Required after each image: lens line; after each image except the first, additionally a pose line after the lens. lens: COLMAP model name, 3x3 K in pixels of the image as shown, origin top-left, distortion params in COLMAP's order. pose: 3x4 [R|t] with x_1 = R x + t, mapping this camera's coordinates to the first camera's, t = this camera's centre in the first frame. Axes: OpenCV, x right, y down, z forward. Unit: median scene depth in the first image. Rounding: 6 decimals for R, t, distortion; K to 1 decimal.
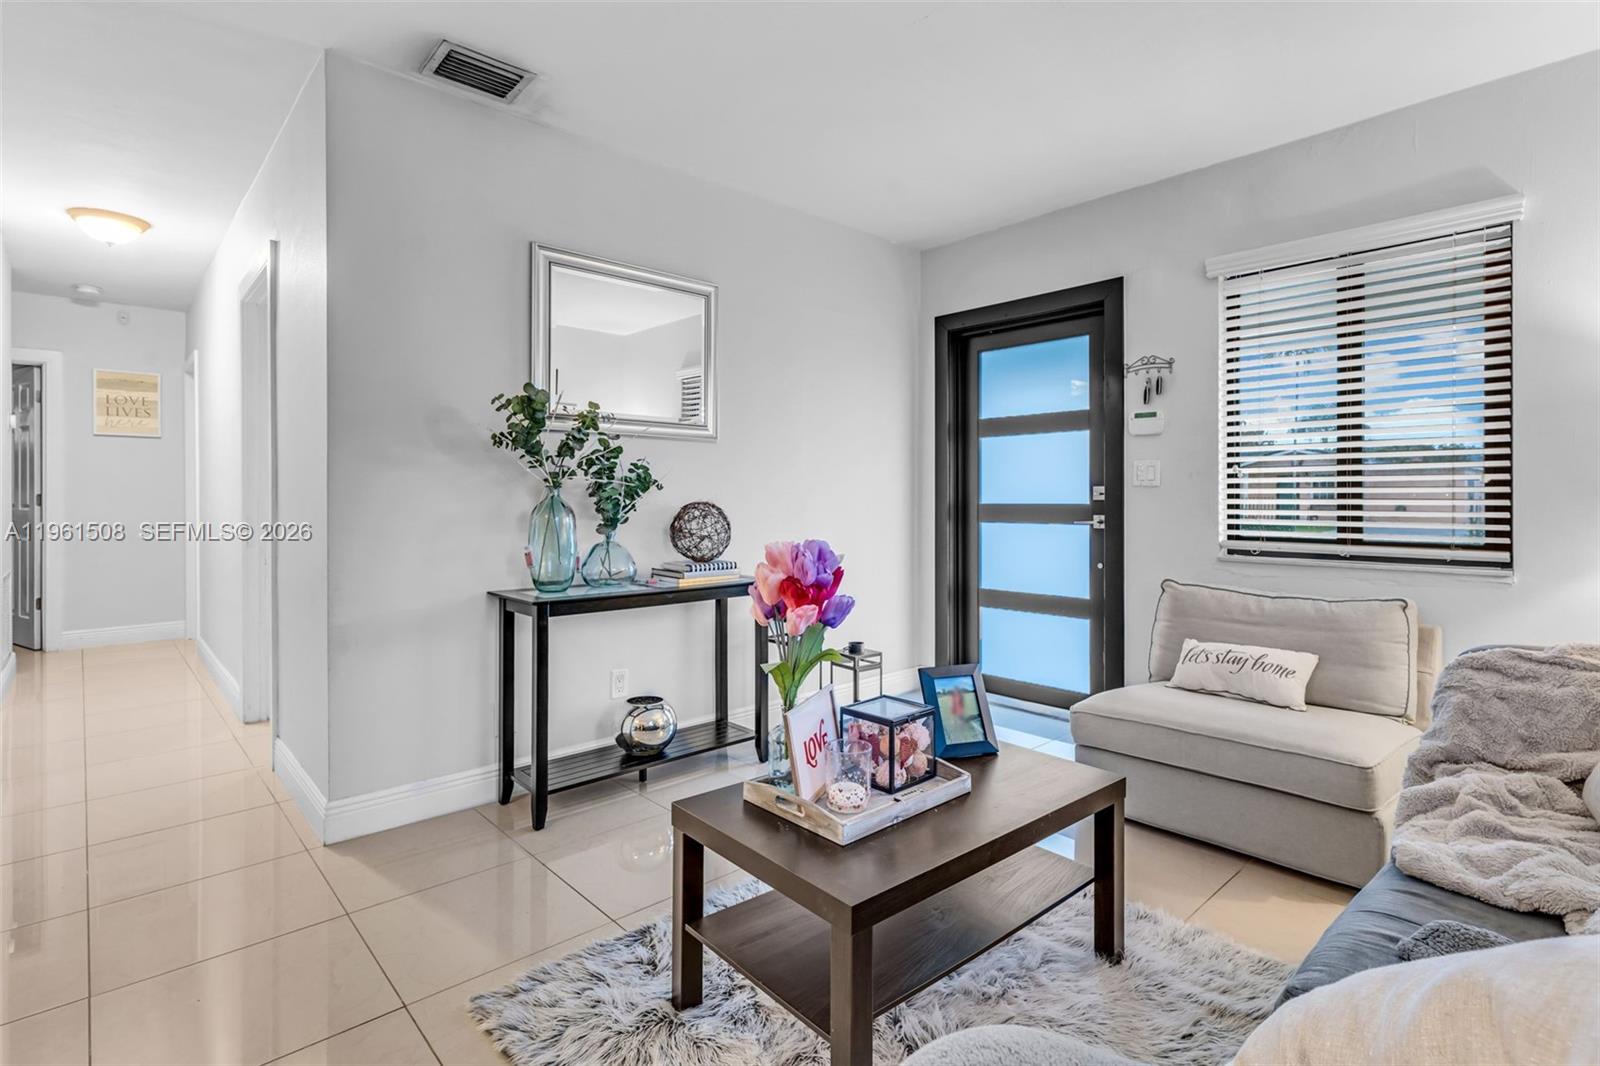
lens RADIAL K [[782.9, 0, 782.1], [0, 782.9, 508.9], [0, 0, 1]] dist [0.001485, -0.001880]
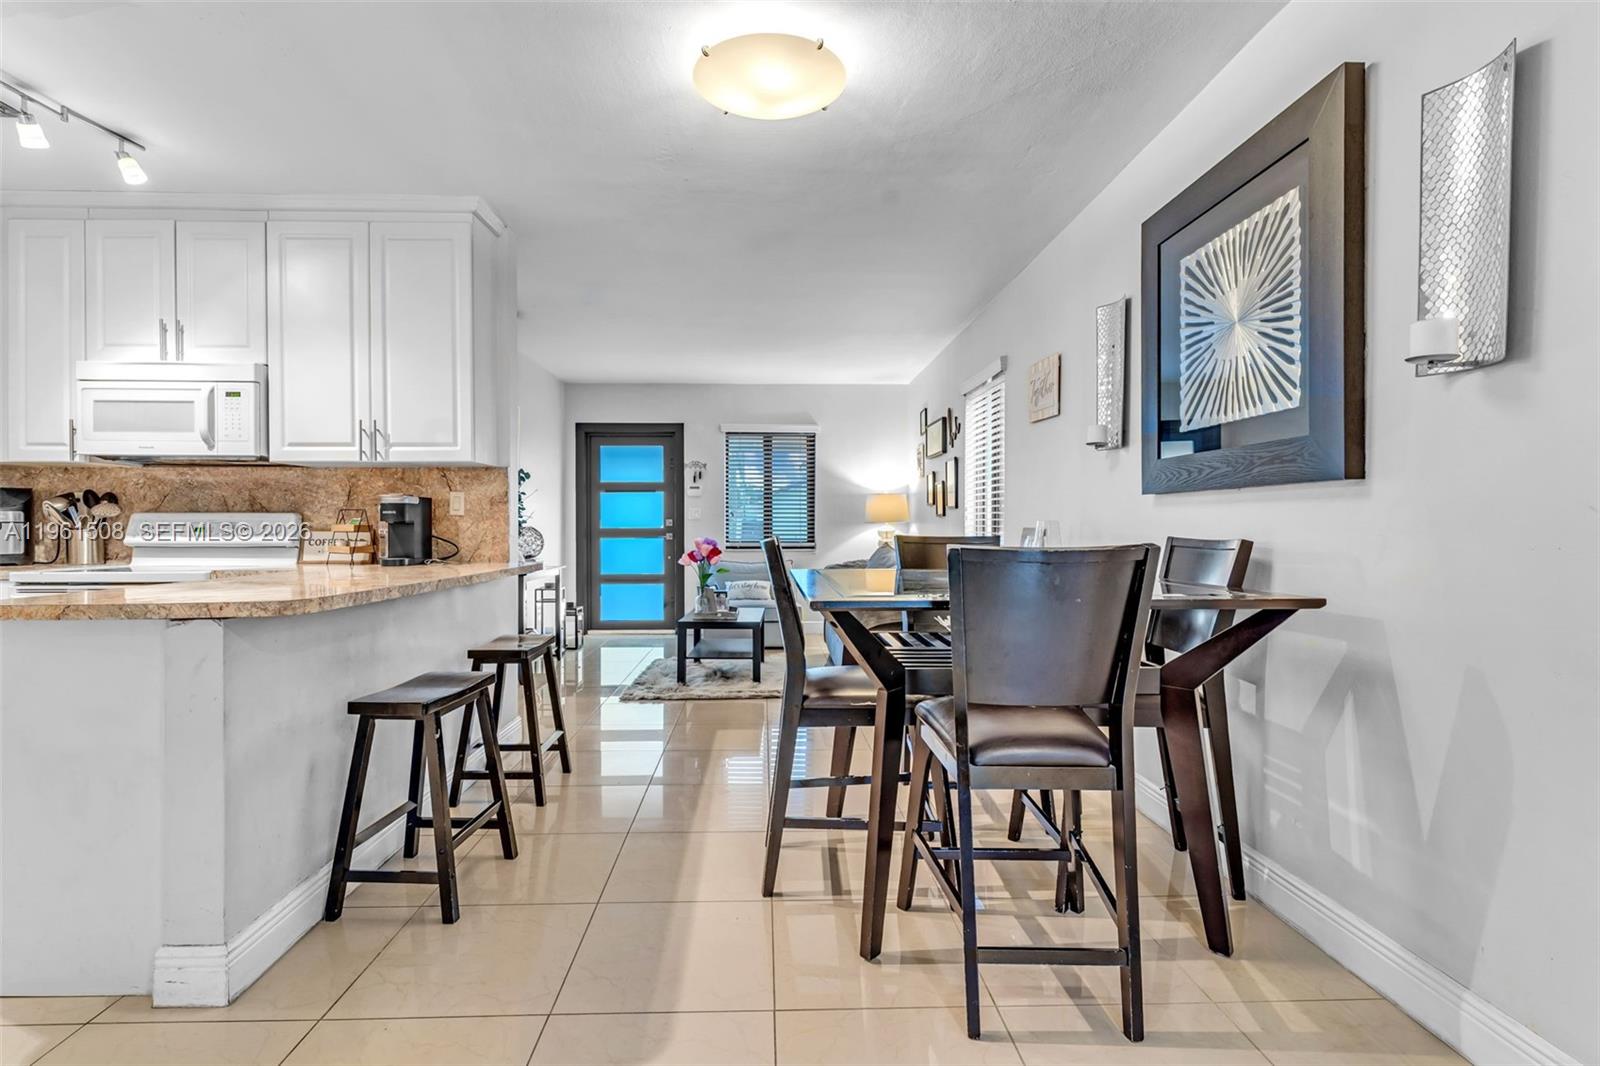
lens RADIAL K [[782.9, 0, 808.5], [0, 782.9, 534.7], [0, 0, 1]] dist [0.001485, -0.001880]
pose [[0.654674, -0.007970, 0.755869, -0.984367], [0.011256, 0.999936, 0.000795, 0.015168], [-0.755827, 0.007987, 0.654722, -0.683267]]
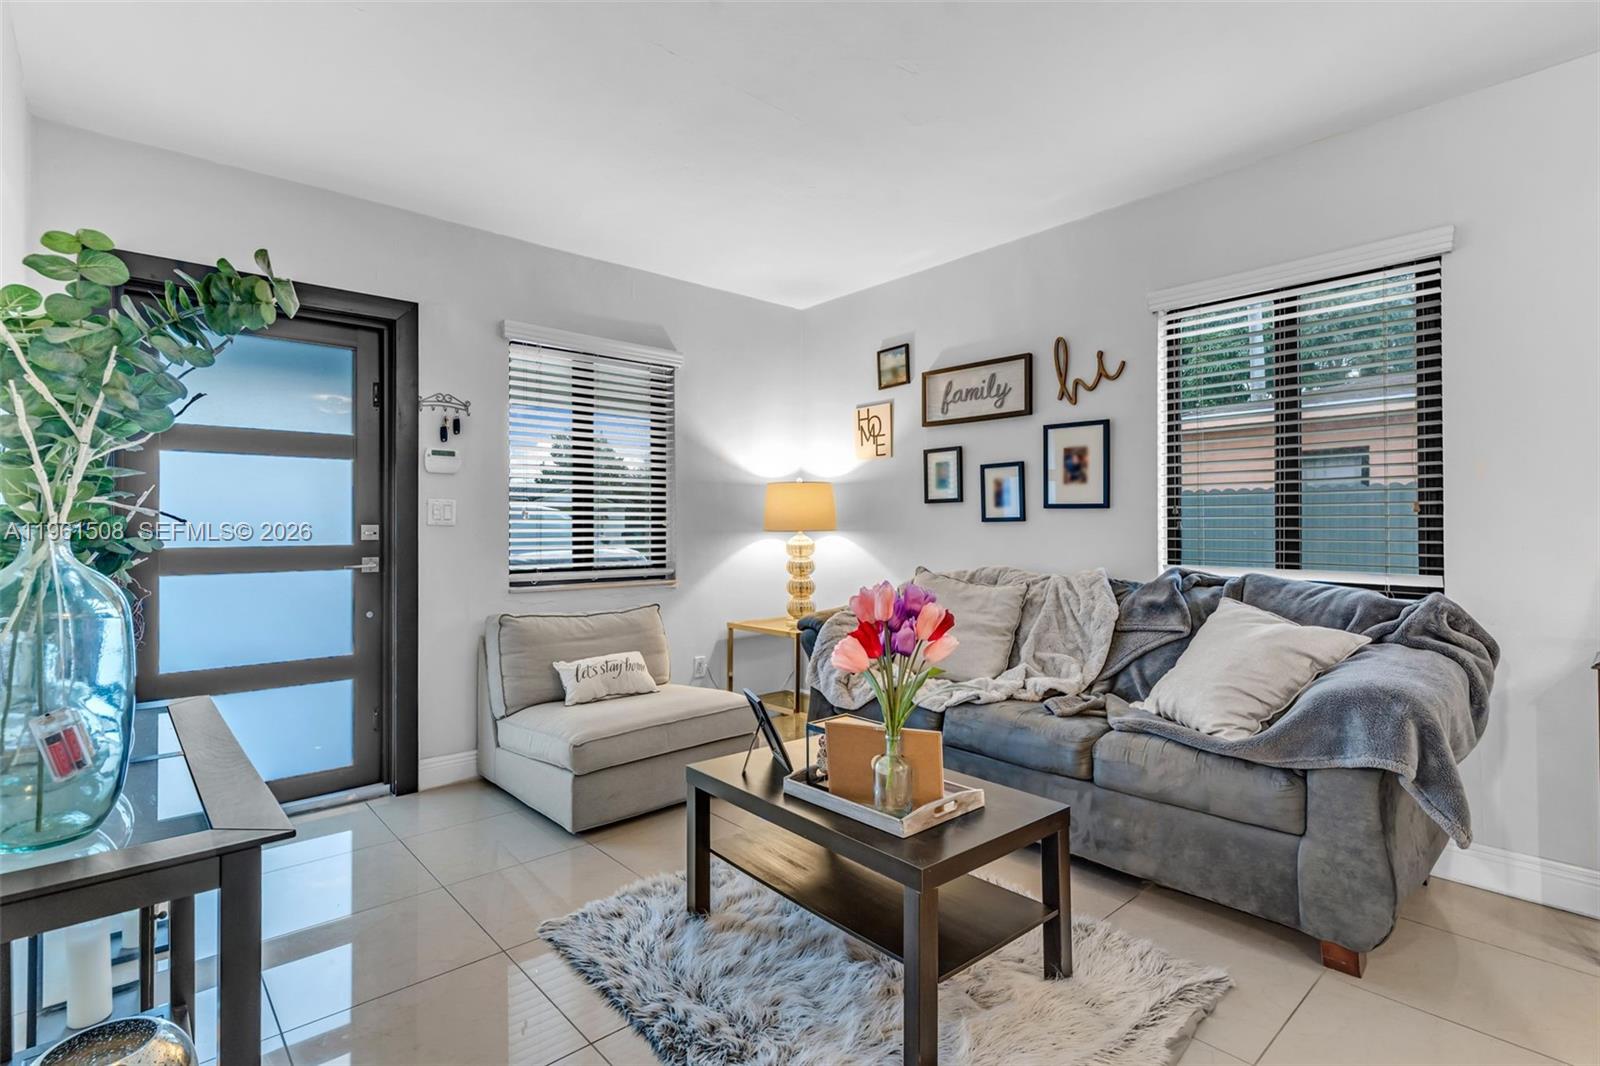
lens RADIAL K [[782.9, 0, 803.2], [0, 782.9, 533.0], [0, 0, 1]] dist [0.001485, -0.001880]
pose [[-0.025588, -0.005895, 0.999655, -0.522463], [0.017598, 0.999825, 0.006346, -0.017626], [-0.999518, 0.017754, -0.025480, 0.565792]]
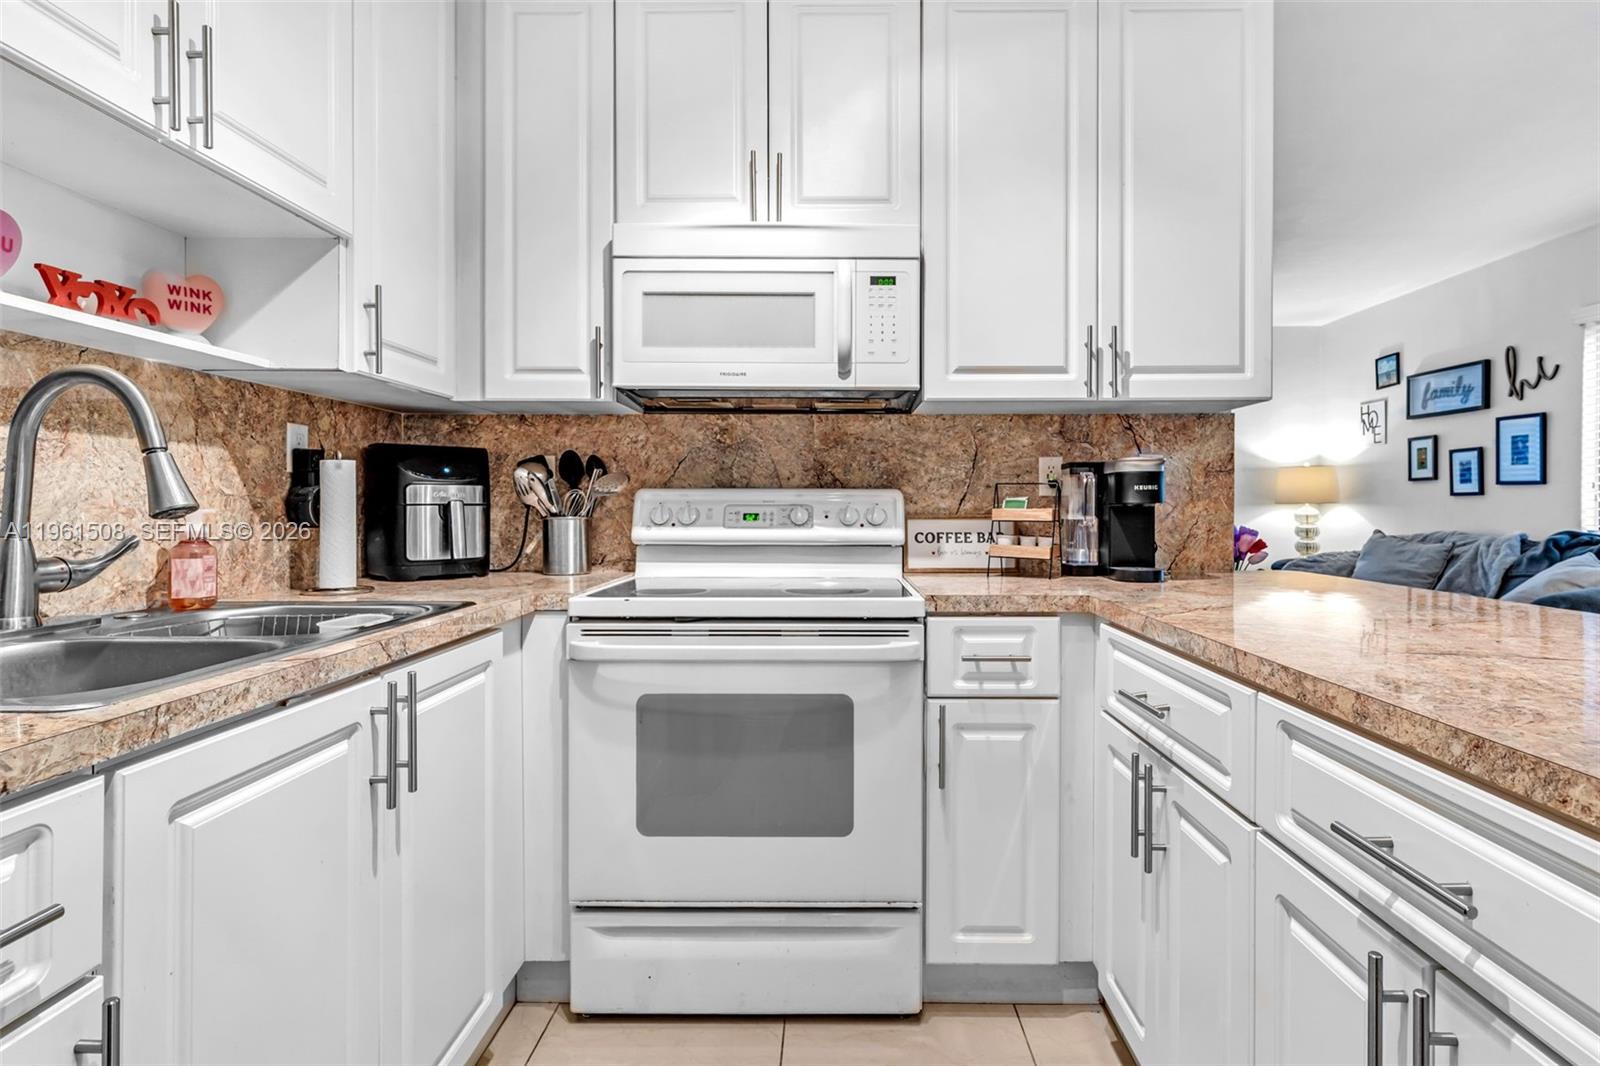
lens RADIAL K [[782.9, 0, 802.4], [0, 782.9, 516.3], [0, 0, 1]] dist [0.001485, -0.001880]
pose [[0.679223, -0.009622, 0.733869, -1.171604], [0.009218, 0.999947, 0.004579, -0.003627], [-0.733875, 0.003654, 0.679275, 0.201615]]
